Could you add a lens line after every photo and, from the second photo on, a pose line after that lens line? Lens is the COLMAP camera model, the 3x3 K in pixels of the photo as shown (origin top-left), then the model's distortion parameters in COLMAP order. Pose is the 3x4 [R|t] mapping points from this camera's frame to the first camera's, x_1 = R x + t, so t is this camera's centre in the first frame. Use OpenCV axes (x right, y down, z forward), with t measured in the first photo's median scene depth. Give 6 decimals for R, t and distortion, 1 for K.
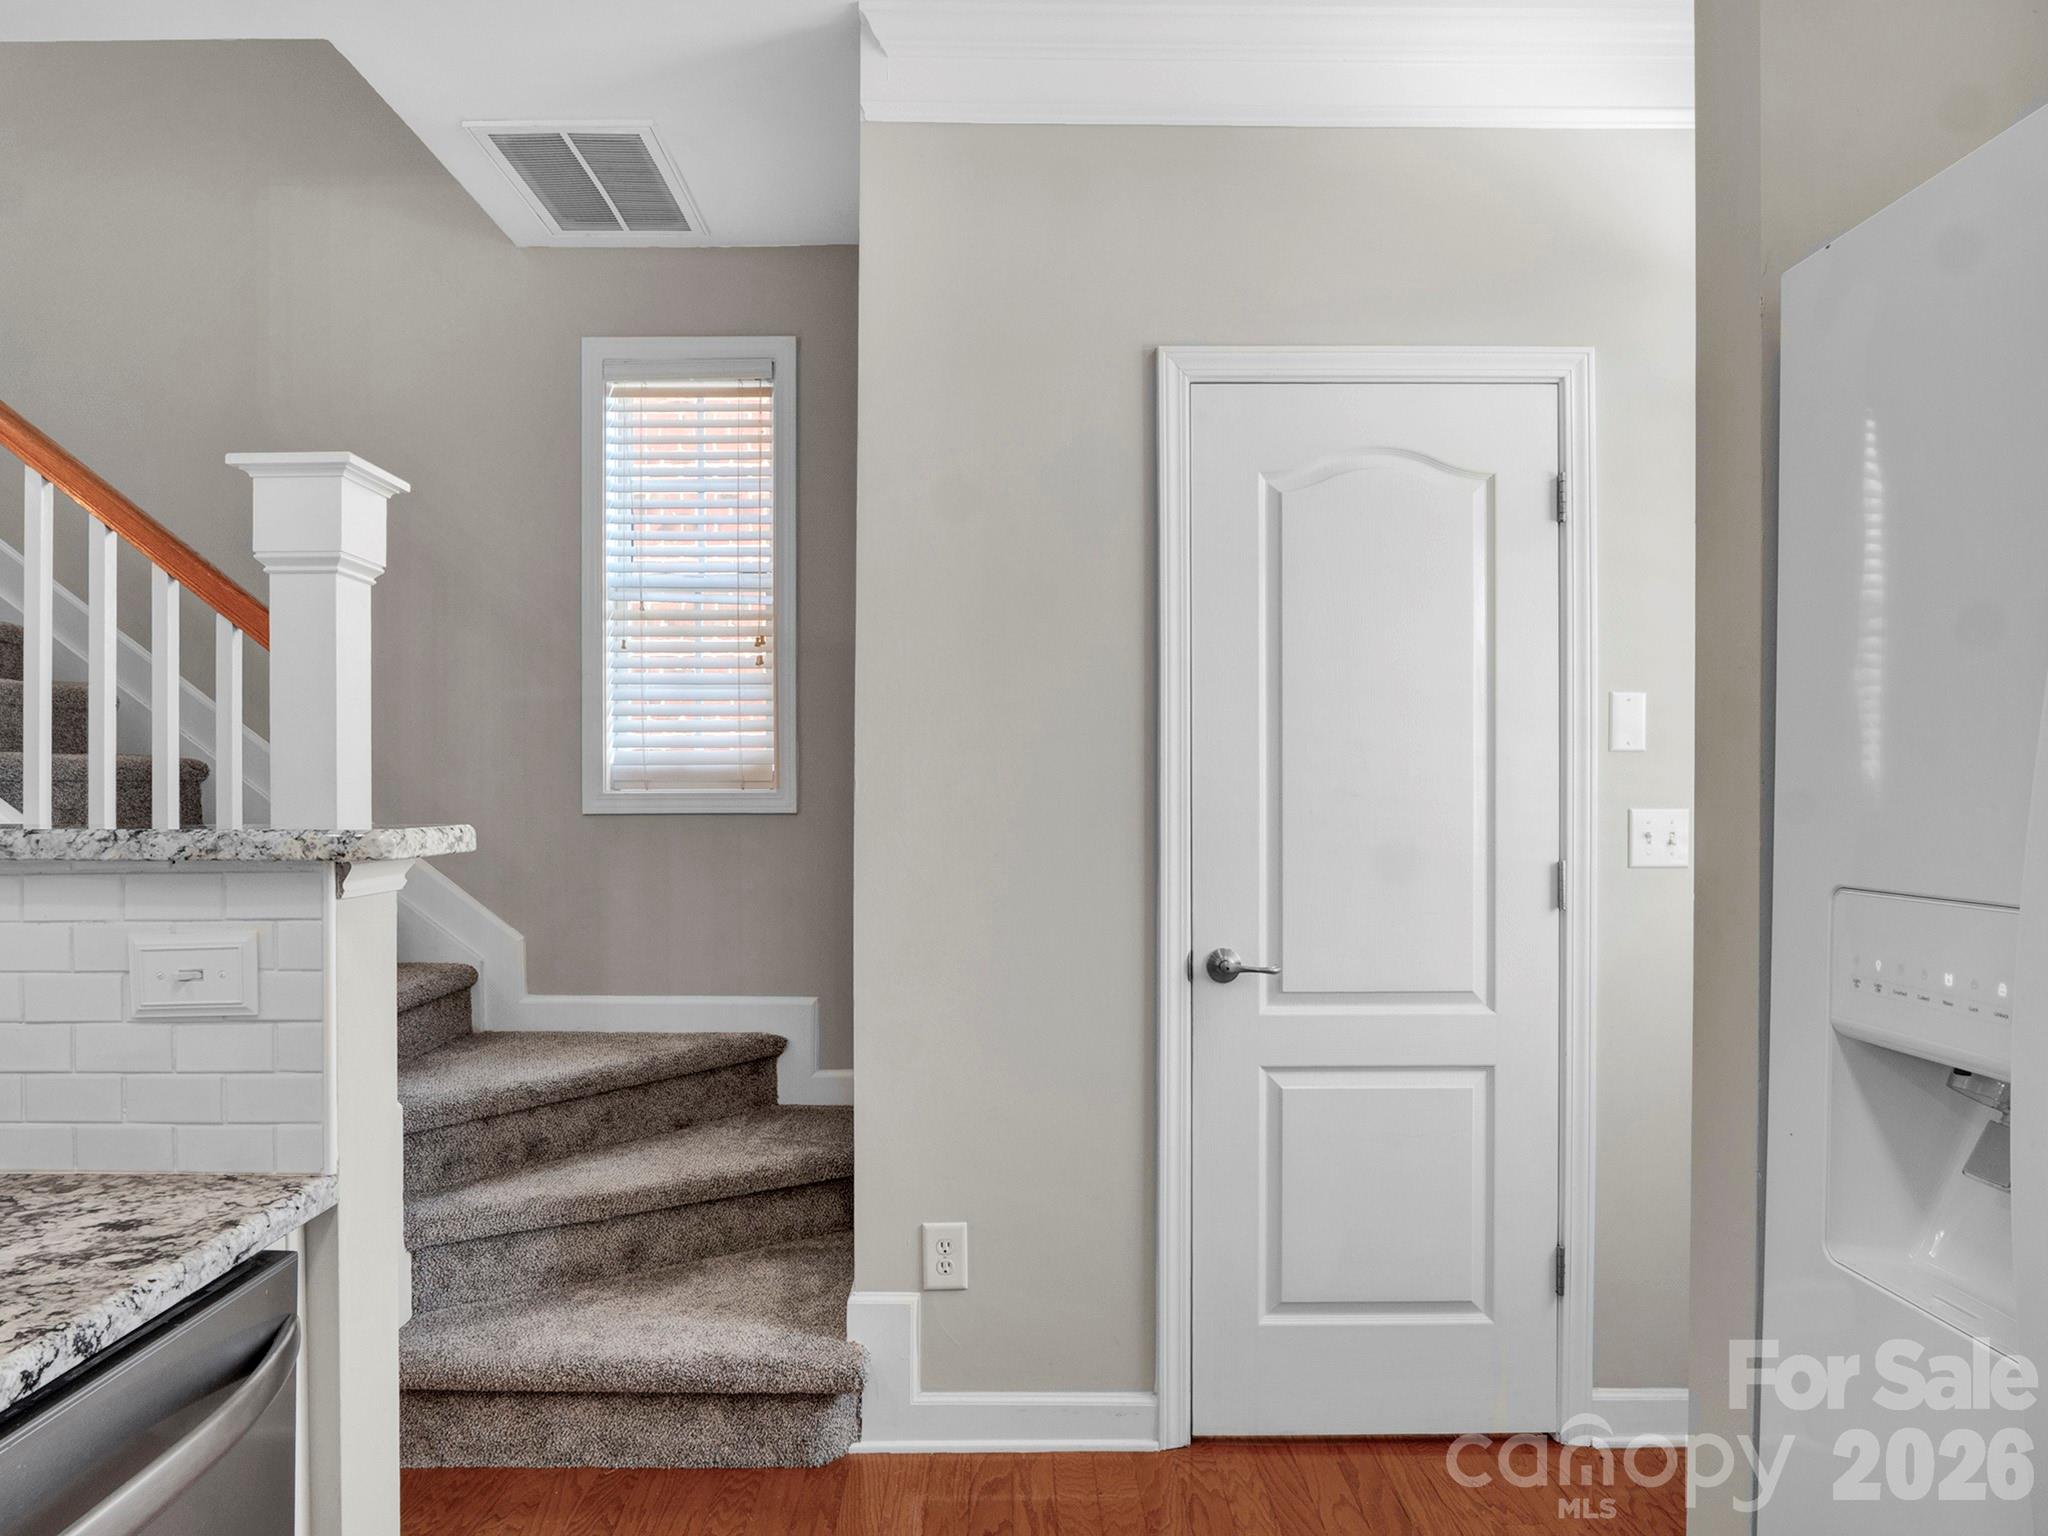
lens RADIAL K [[1296.5, 0, 1024.0], [0, 1296.5, 768.0], [0, 0, 1]] dist [-0.001059, -0.036813]
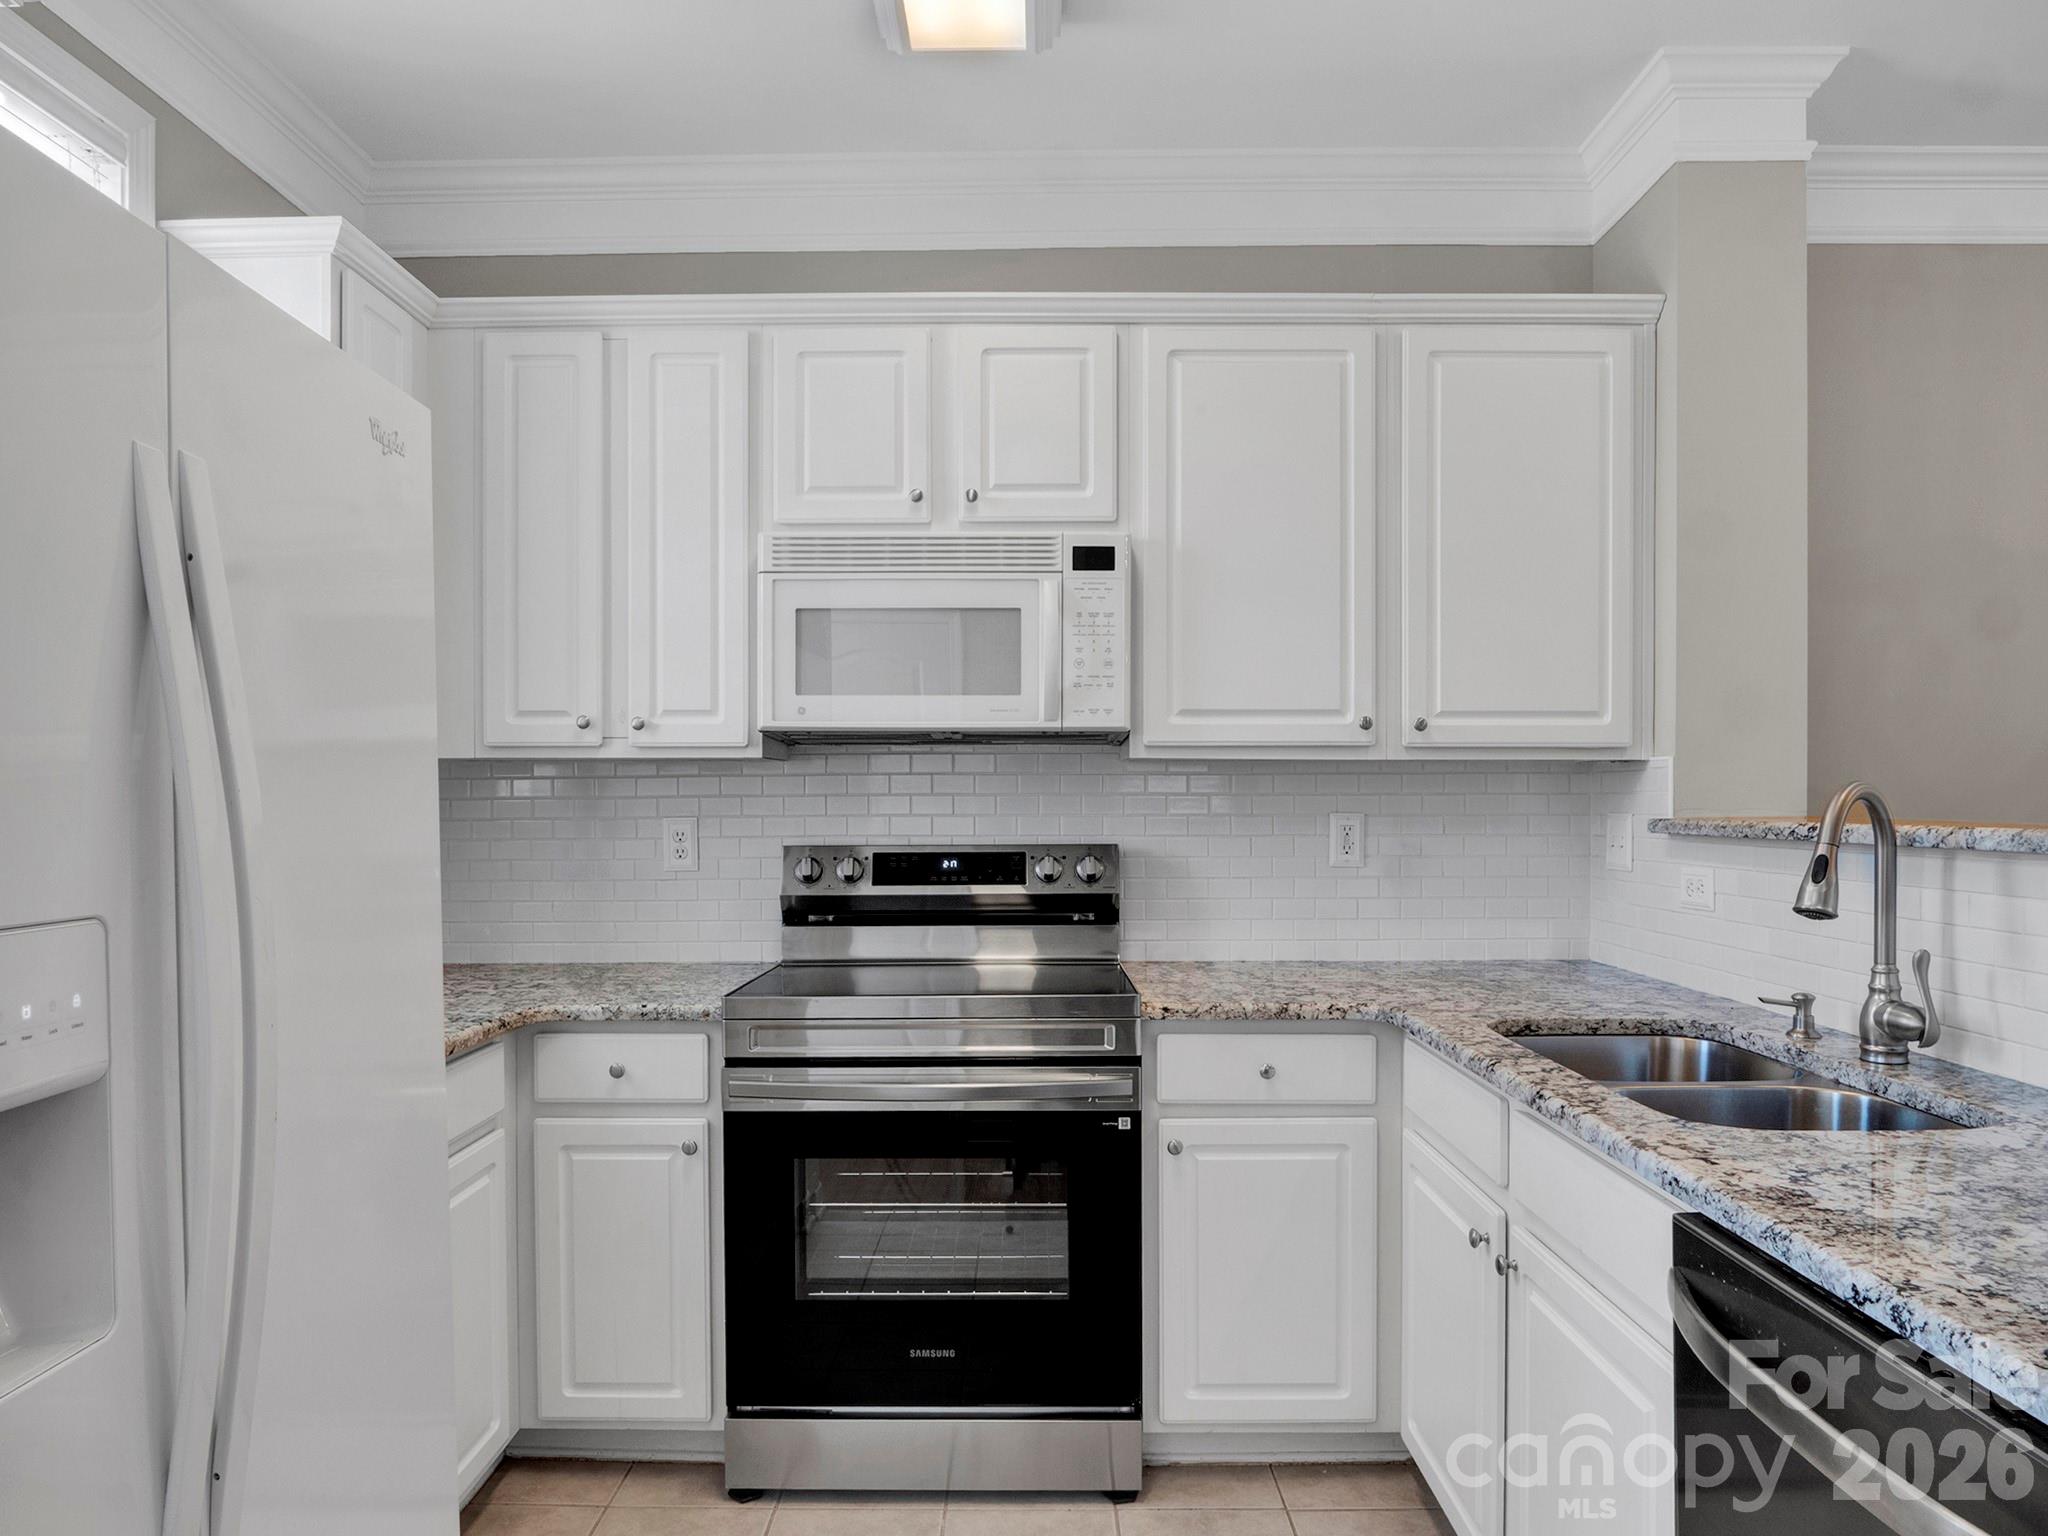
lens RADIAL K [[1327.2, 0, 1022.6], [0, 1327.2, 774.8], [0, 0, 1]] dist [-0.010346, -0.002010]
pose [[-0.999652, 0.003000, -0.026193, 0.024154], [0.003145, 0.999980, -0.005484, -0.000181], [0.026176, -0.005565, -0.999642, 2.080077]]
